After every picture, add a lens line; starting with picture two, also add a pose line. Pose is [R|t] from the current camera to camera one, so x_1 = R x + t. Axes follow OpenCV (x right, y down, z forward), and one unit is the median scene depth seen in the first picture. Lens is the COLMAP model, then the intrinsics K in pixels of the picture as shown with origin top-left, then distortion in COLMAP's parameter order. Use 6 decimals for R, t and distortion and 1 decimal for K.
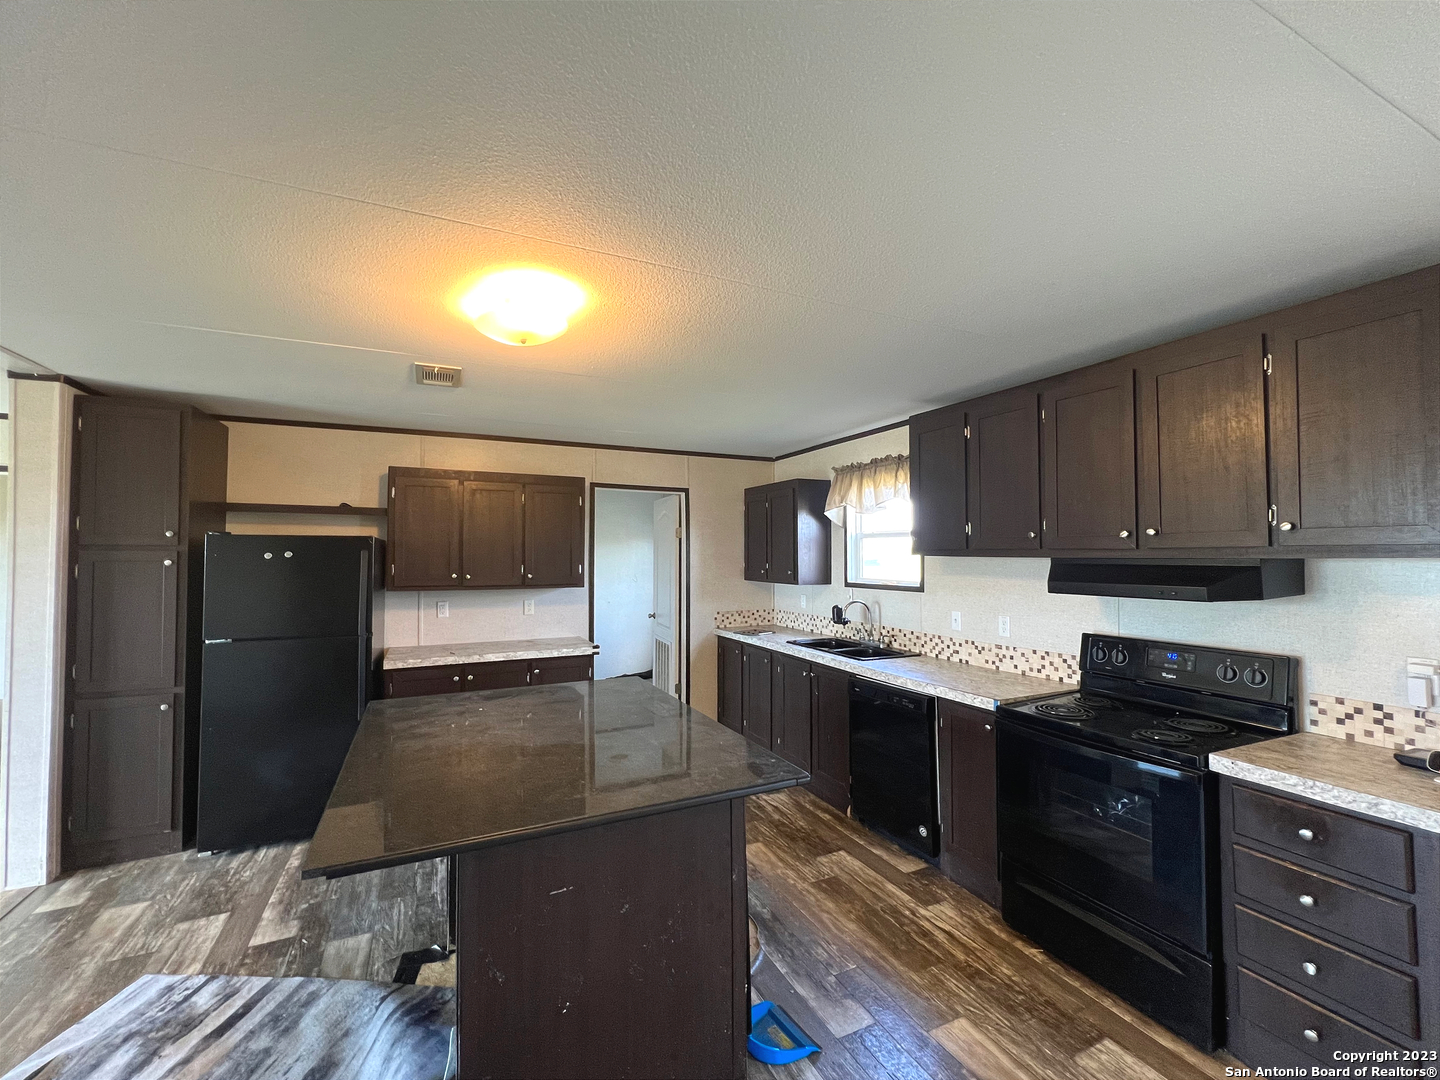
lens RADIAL K [[602.5, 0, 692.2], [0, 602.5, 538.8], [0, 0, 1]] dist [-0.002087, 0.000866]
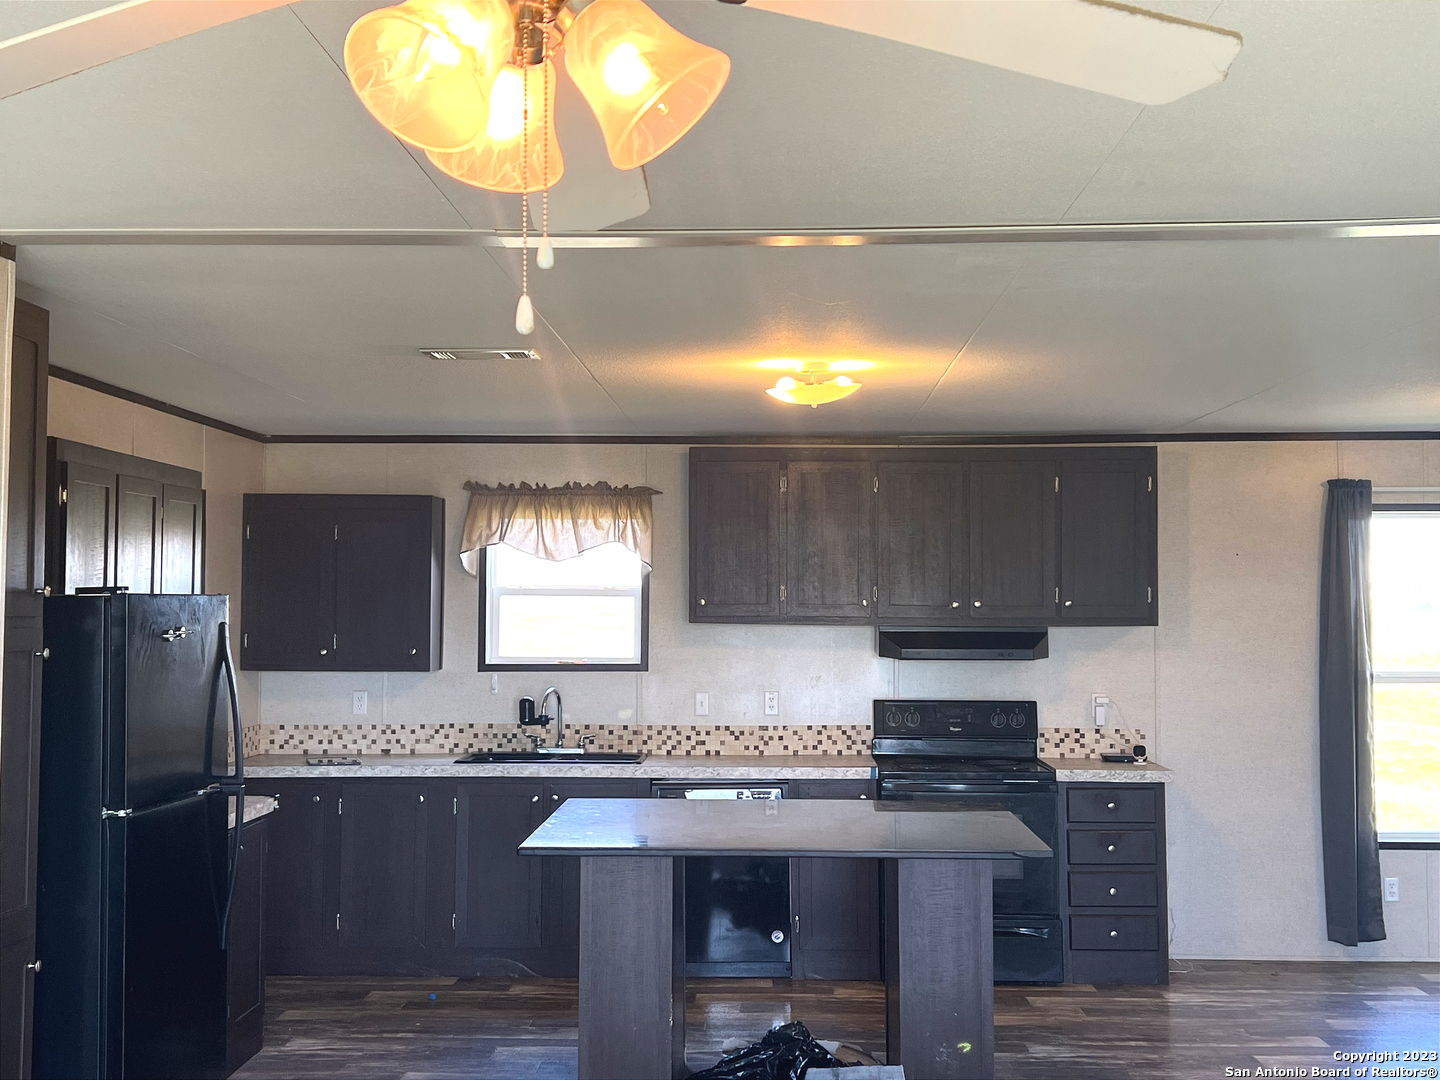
lens RADIAL K [[1714.8, 0, 716.9], [0, 1714.8, 543.3], [0, 0, 1]] dist [0.199234, 0.000000]
pose [[0.454204, 0.034464, 0.890231, -1.730642], [-0.027450, 0.999318, -0.024682, -0.023611], [-0.890475, -0.013226, 0.454840, -0.061846]]
